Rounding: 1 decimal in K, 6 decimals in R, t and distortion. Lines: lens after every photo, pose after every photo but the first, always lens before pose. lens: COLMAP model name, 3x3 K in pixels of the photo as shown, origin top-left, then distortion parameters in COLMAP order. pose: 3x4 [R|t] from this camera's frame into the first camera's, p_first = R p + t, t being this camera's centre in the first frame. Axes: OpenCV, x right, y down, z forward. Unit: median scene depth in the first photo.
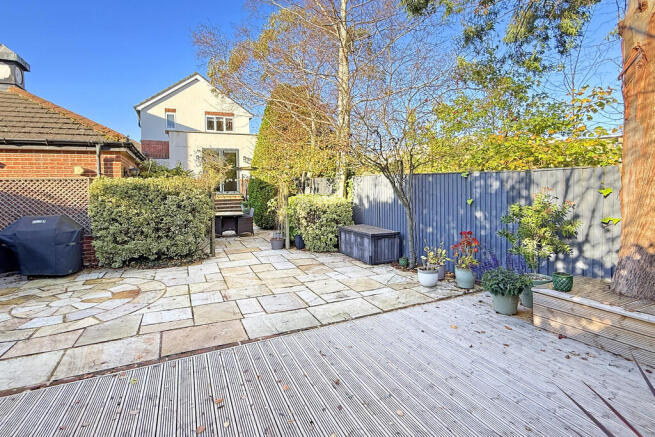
lens RADIAL K [[337.8, 0, 332.9], [0, 337.8, 214.3], [0, 0, 1]] dist [-0.001293, 0.000877]
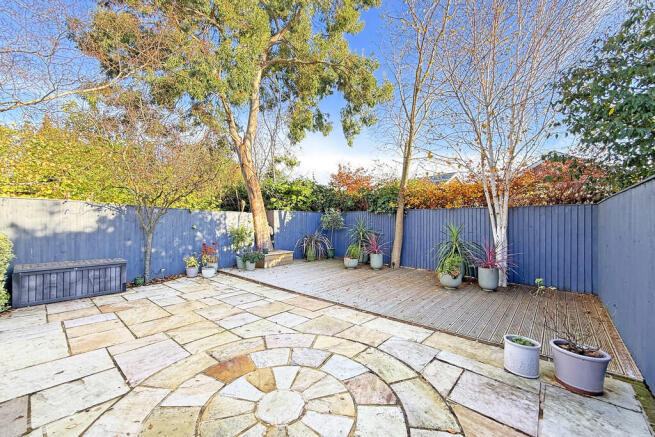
lens RADIAL K [[263.3, 0, 326.2], [0, 263.3, 221.5], [0, 0, 1]] dist [0.002849, 0.000135]
pose [[-0.426578, 0.025606, 0.904088, -0.863816], [0.078111, 0.996907, 0.008620, -0.020767], [-0.901071, 0.074296, -0.427259, 0.780469]]
